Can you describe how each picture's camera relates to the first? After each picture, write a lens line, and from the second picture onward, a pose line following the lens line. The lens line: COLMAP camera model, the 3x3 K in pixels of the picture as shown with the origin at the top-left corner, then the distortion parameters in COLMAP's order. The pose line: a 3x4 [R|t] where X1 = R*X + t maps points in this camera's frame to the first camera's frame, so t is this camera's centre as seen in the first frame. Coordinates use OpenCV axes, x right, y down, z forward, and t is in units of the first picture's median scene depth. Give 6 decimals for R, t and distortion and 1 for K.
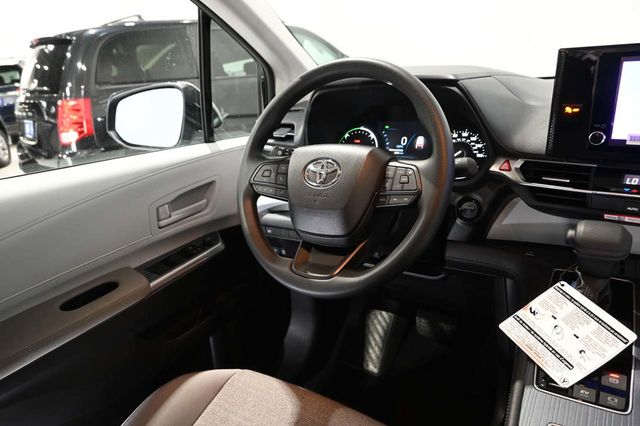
lens RADIAL K [[441.6, 0, 317.0], [0, 441.6, 210.8], [0, 0, 1]] dist [0.008281, -0.012330]
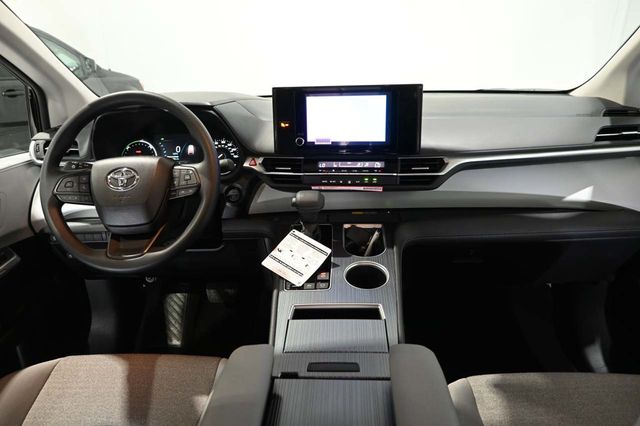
lens RADIAL K [[441.6, 0, 318.3], [0, 441.6, 213.6], [0, 0, 1]] dist [0.008281, -0.012330]
pose [[0.862181, -0.137890, 0.487474, -0.124803], [0.135591, 0.989949, 0.040208, 0.037483], [-0.488118, 0.031431, 0.872211, -0.378364]]
